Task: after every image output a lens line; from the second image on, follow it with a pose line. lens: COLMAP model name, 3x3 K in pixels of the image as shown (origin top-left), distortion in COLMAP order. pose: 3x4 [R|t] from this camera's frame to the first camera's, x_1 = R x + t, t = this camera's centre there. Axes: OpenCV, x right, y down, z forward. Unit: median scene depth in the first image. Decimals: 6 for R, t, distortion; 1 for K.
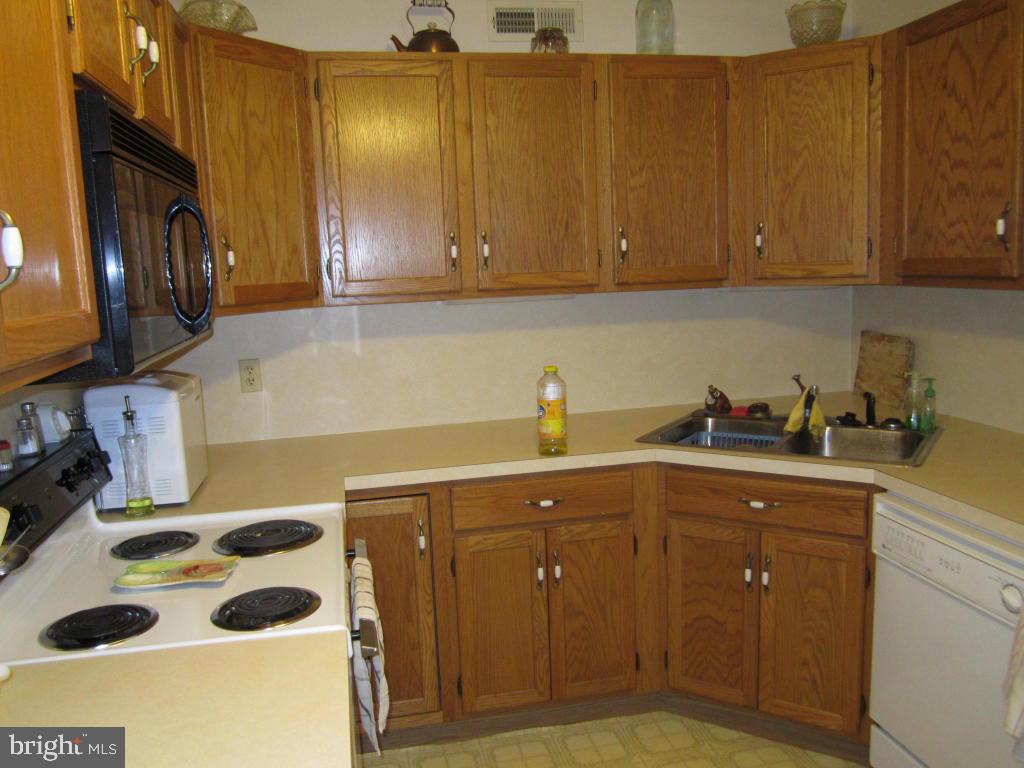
lens RADIAL K [[851.4, 0, 508.1], [0, 851.4, 385.5], [0, 0, 1]] dist [-0.053504, 0.026752]
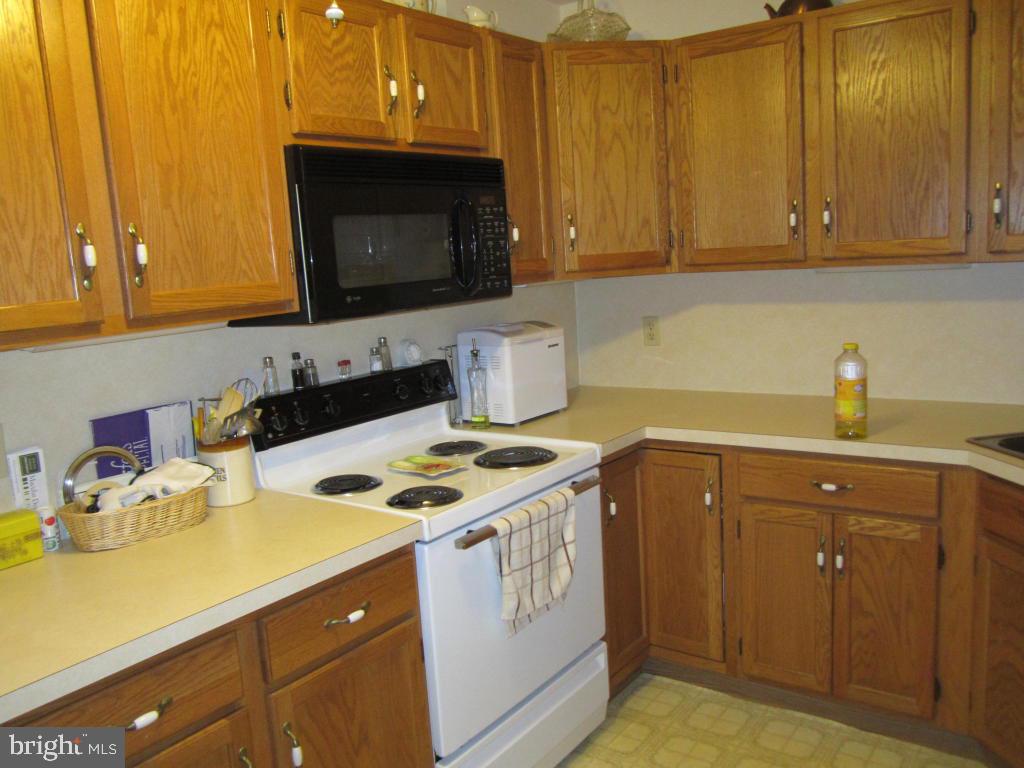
lens RADIAL K [[851.4, 0, 508.1], [0, 851.4, 385.5], [0, 0, 1]] dist [-0.053504, 0.026752]
pose [[0.664345, 0.116120, -0.738351, 0.476735], [-0.072930, 0.993215, 0.090581, -0.032171], [0.743859, -0.006329, 0.668306, 0.102211]]
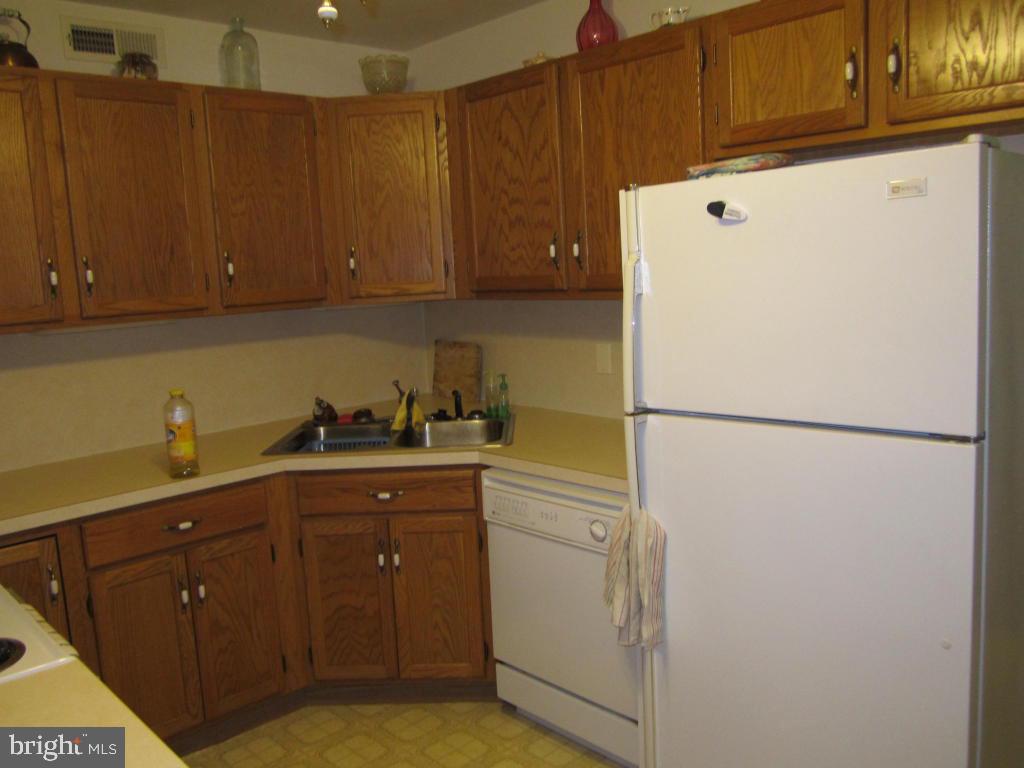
lens RADIAL K [[851.4, 0, 508.1], [0, 851.4, 385.5], [0, 0, 1]] dist [-0.053504, 0.026752]
pose [[0.852459, -0.078230, 0.516908, -0.129469], [0.091199, 0.995833, 0.000311, 0.007882], [-0.514778, 0.046877, 0.856041, -0.059129]]
